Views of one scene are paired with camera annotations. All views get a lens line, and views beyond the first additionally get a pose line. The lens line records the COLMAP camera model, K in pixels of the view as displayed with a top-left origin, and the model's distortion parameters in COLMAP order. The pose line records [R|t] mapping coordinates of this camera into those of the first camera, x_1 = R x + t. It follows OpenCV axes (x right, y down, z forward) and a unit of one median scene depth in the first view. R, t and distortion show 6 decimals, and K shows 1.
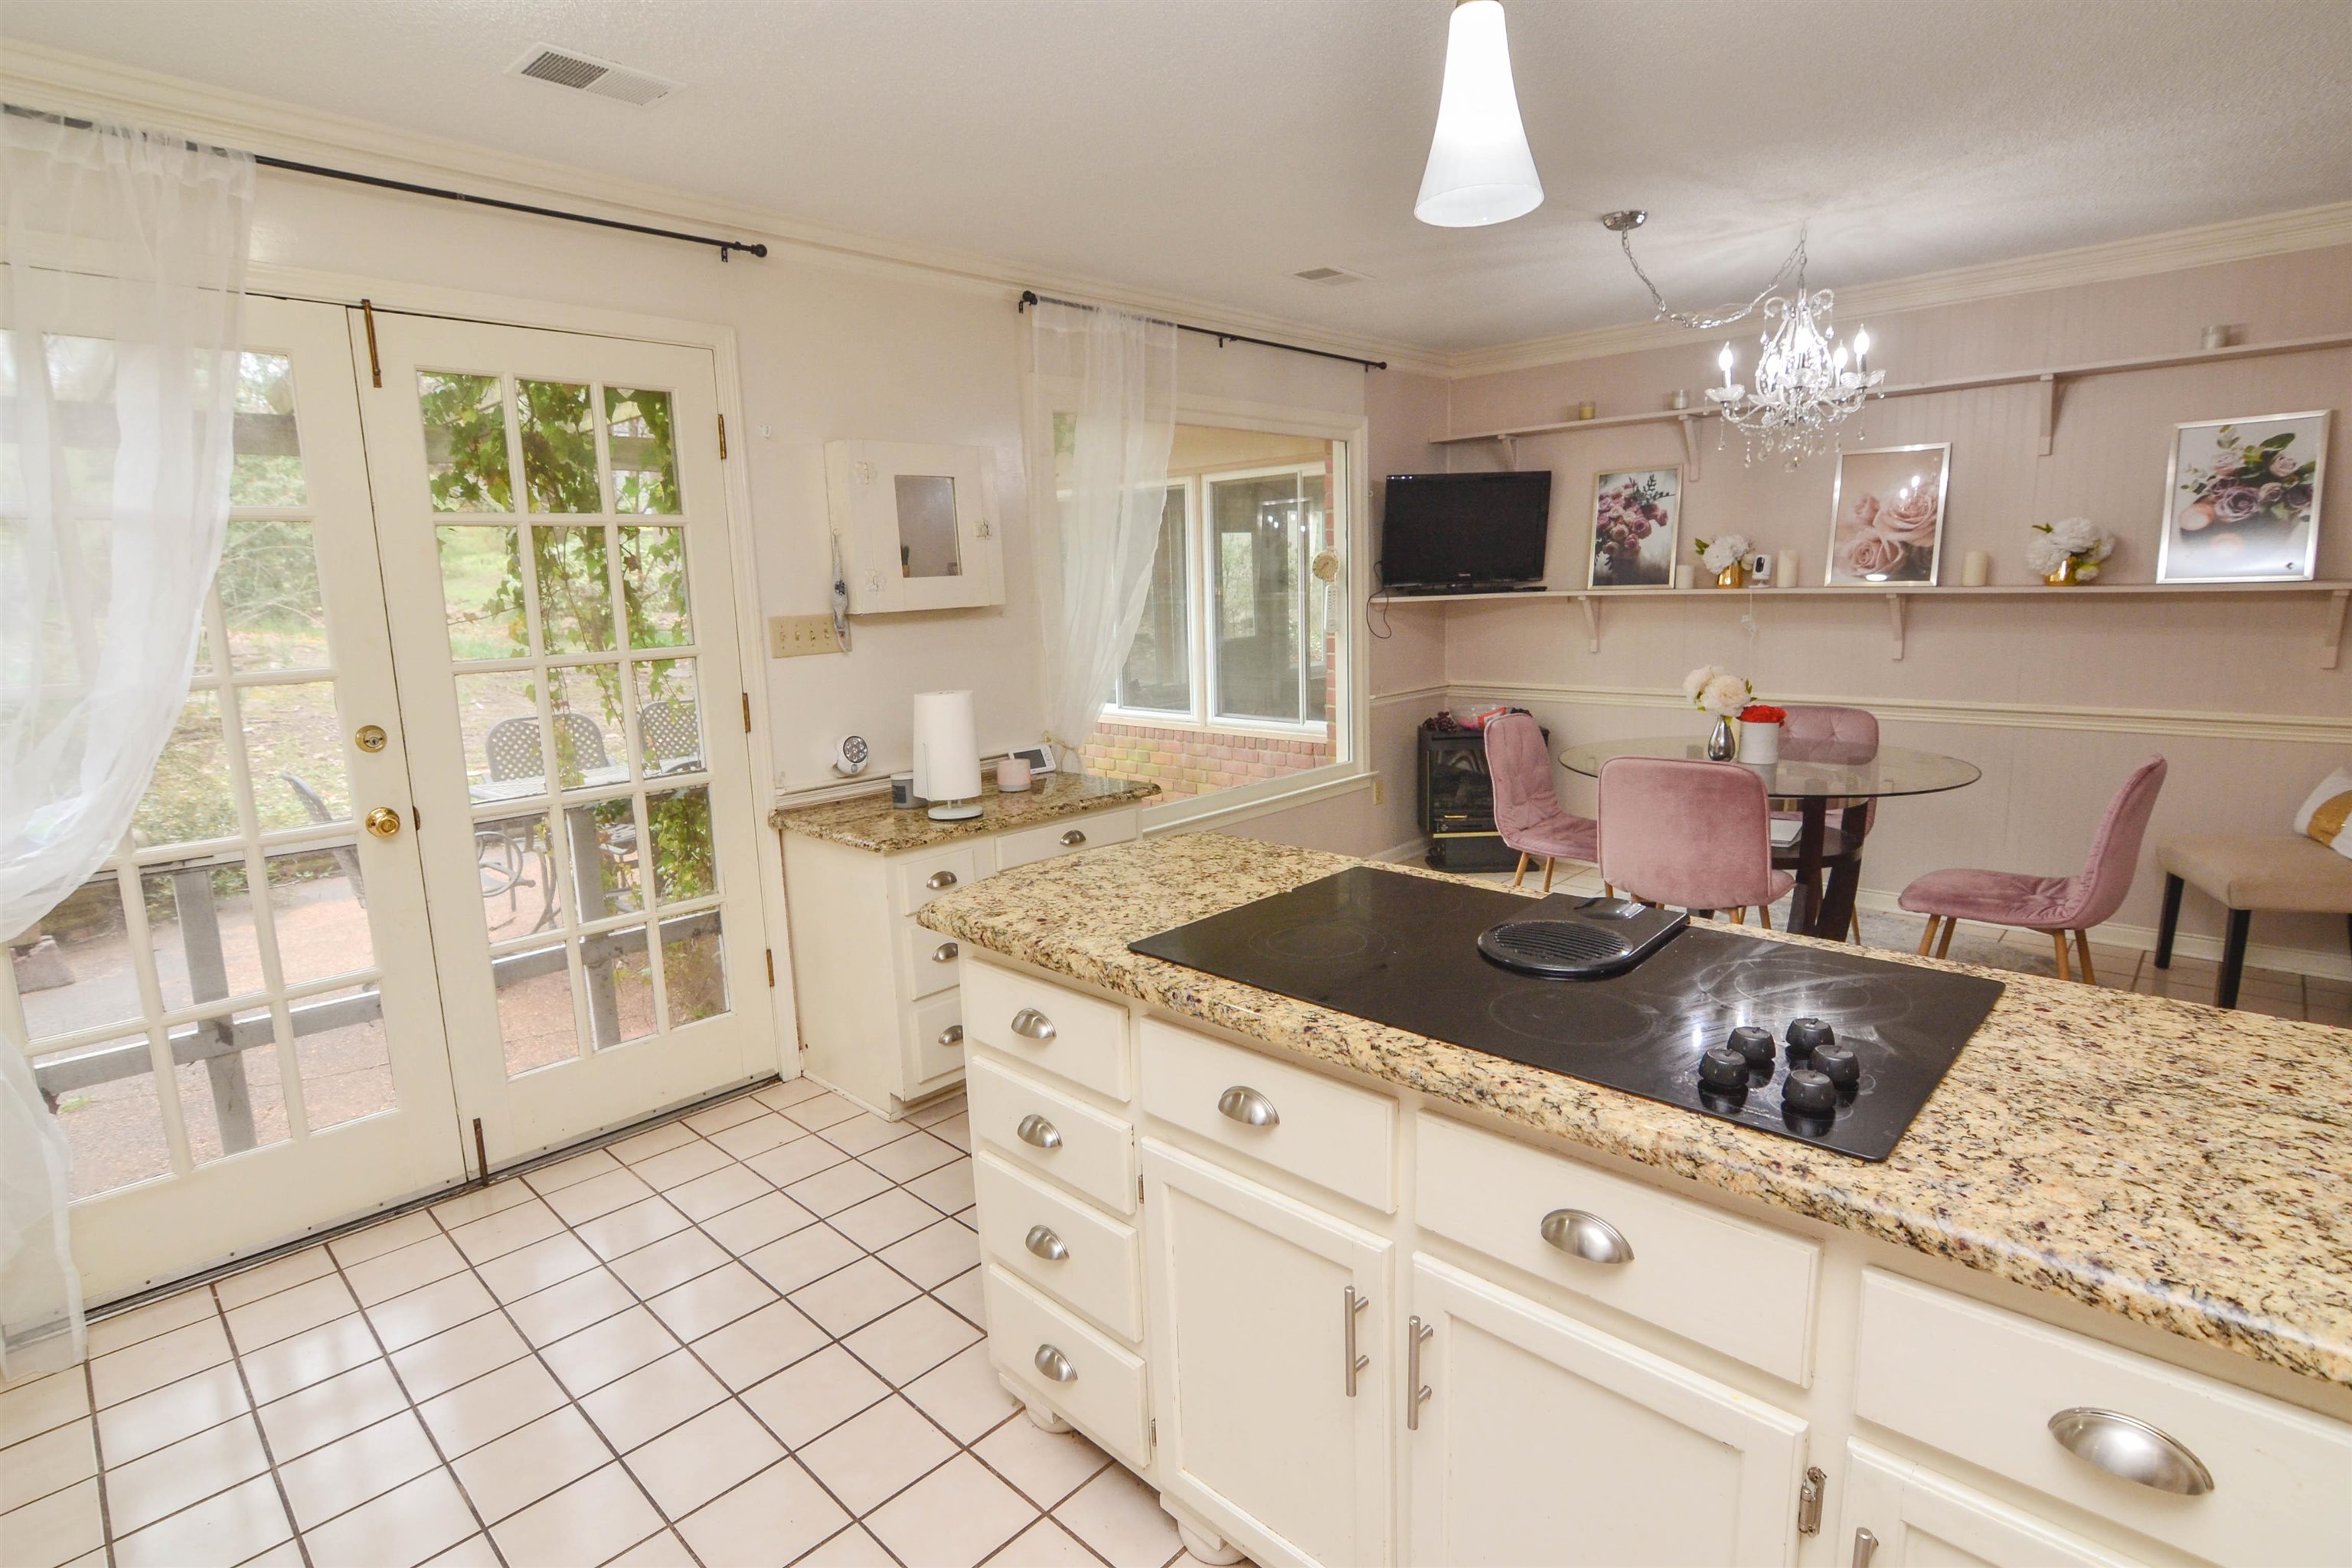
lens RADIAL K [[1166.1, 0, 1188.2], [0, 1166.1, 771.3], [0, 0, 1]] dist [-0.025932, 0.008315]
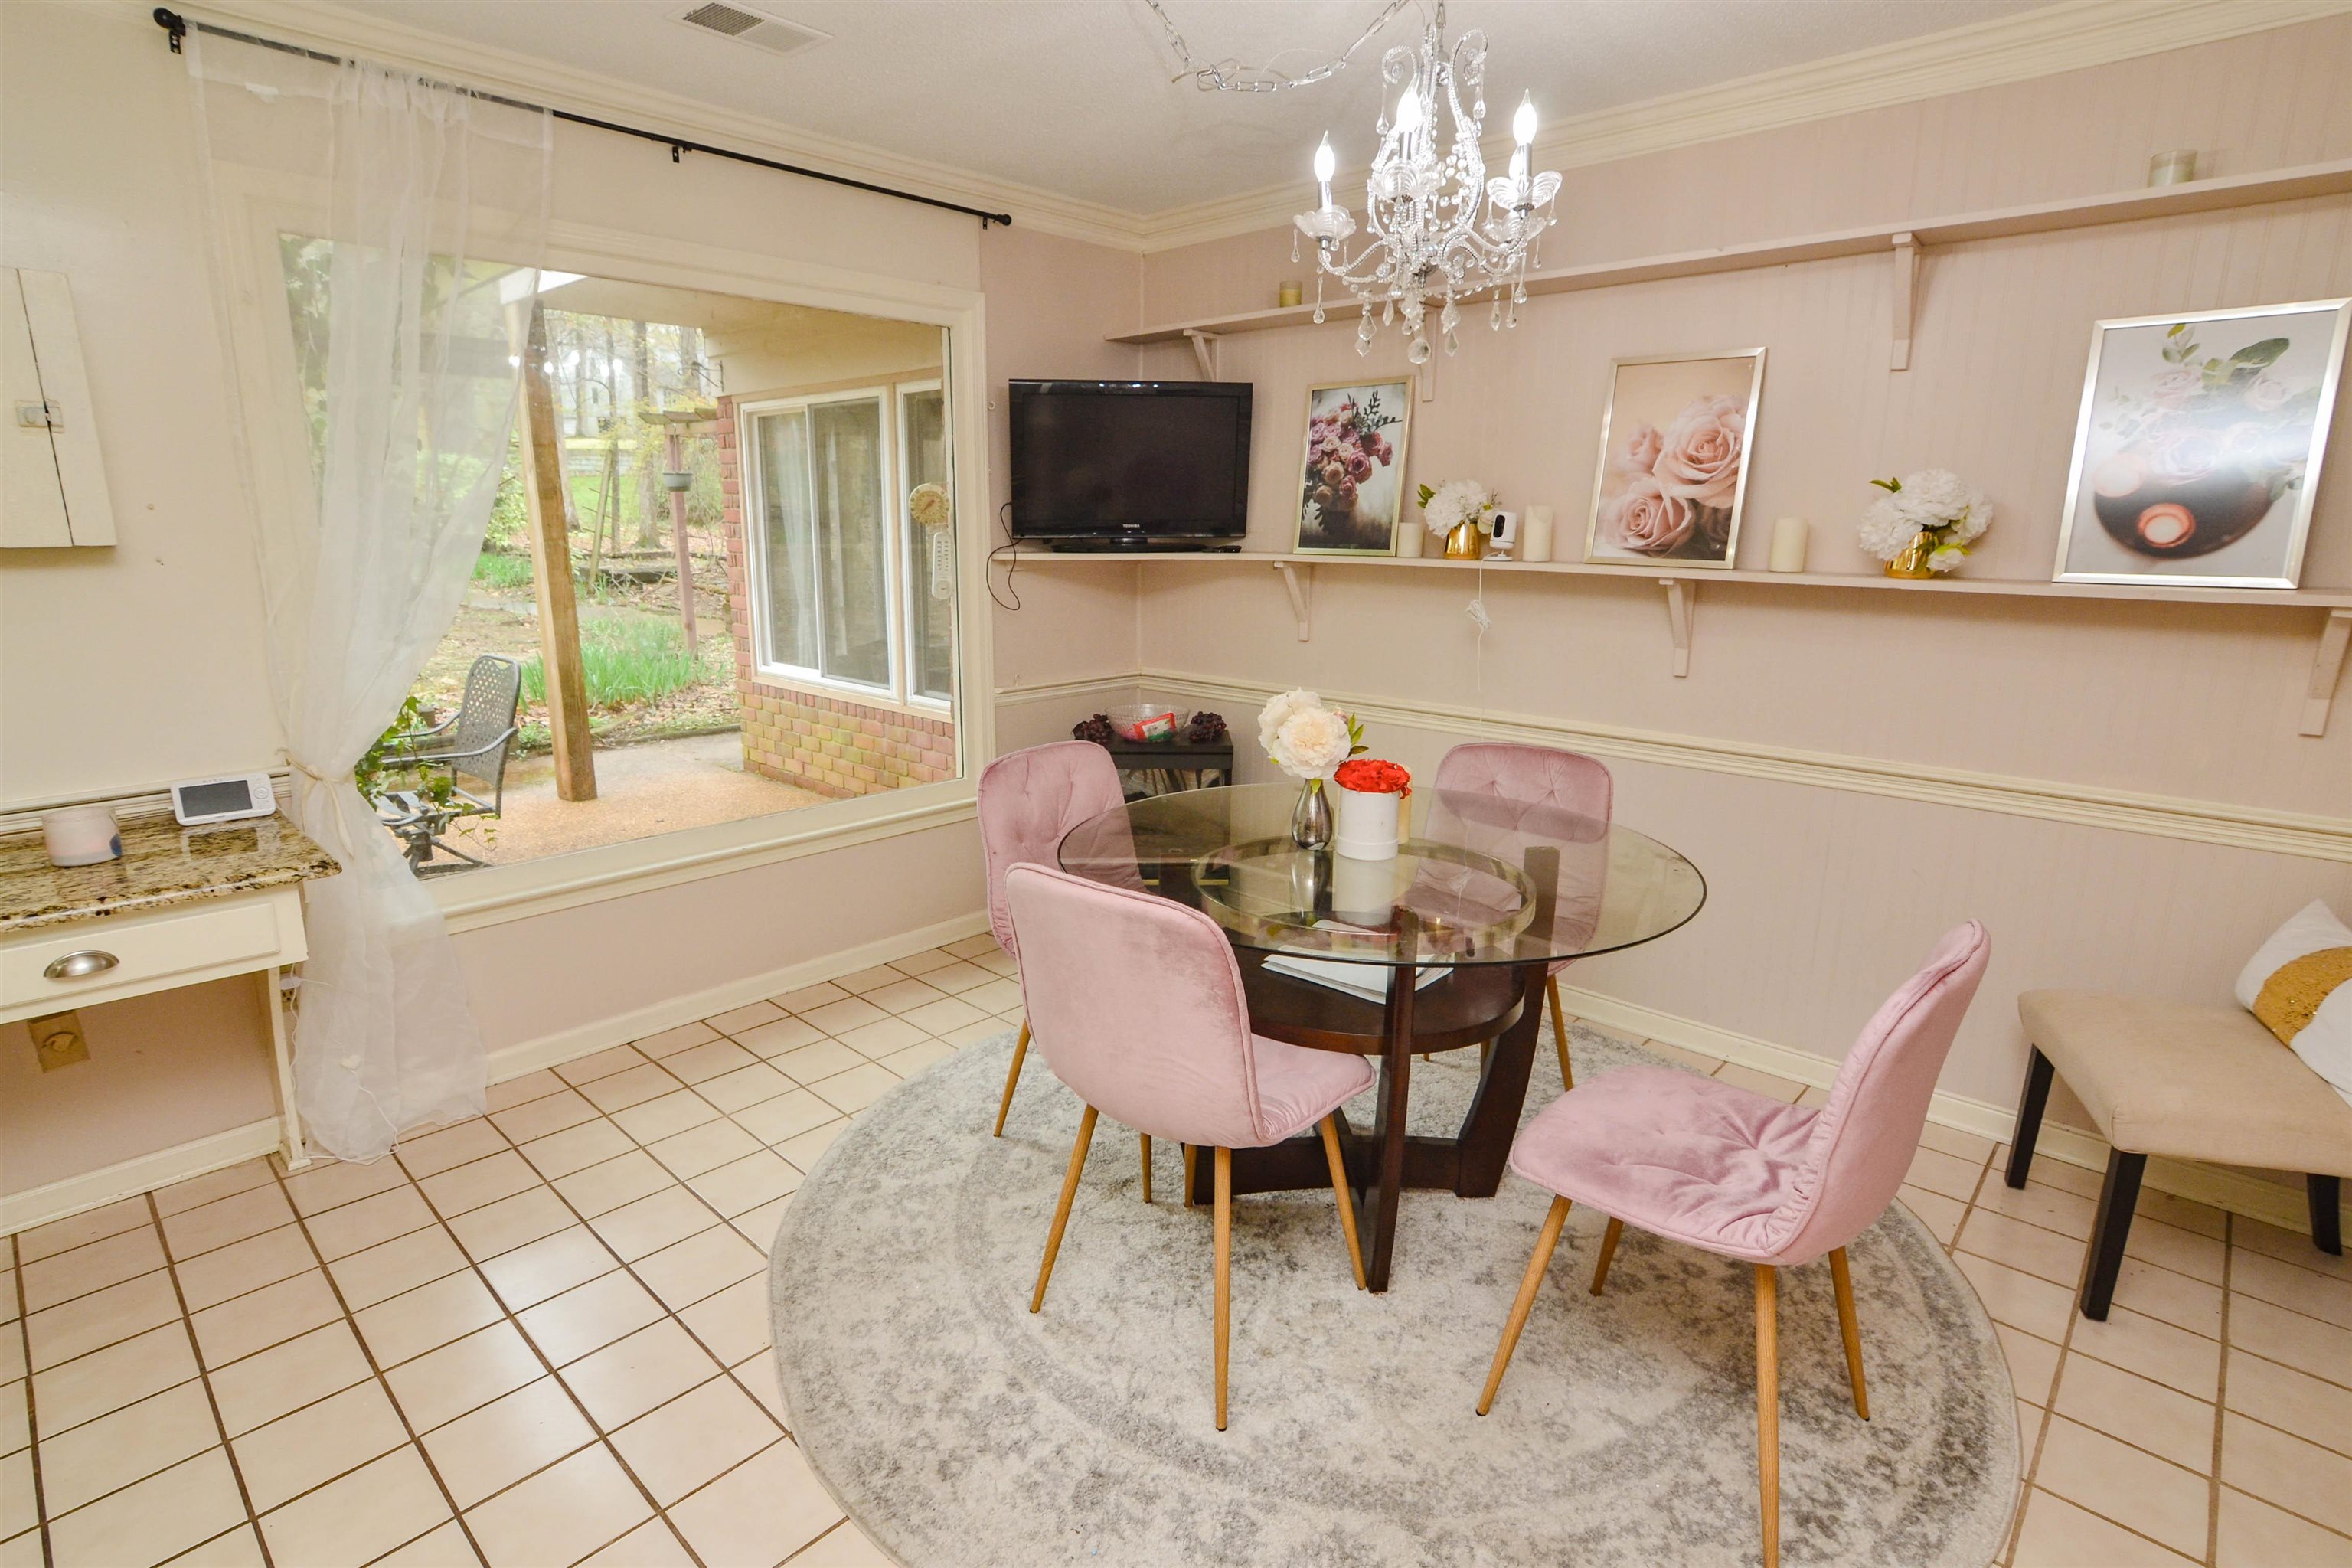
lens RADIAL K [[1166.1, 0, 1184.7], [0, 1166.1, 777.1], [0, 0, 1]] dist [-0.025932, 0.008315]
pose [[0.999182, 0.037813, 0.014308, 0.296127], [-0.038510, 0.997901, 0.052067, -0.058070], [-0.012309, -0.052575, 0.998541, 0.303204]]
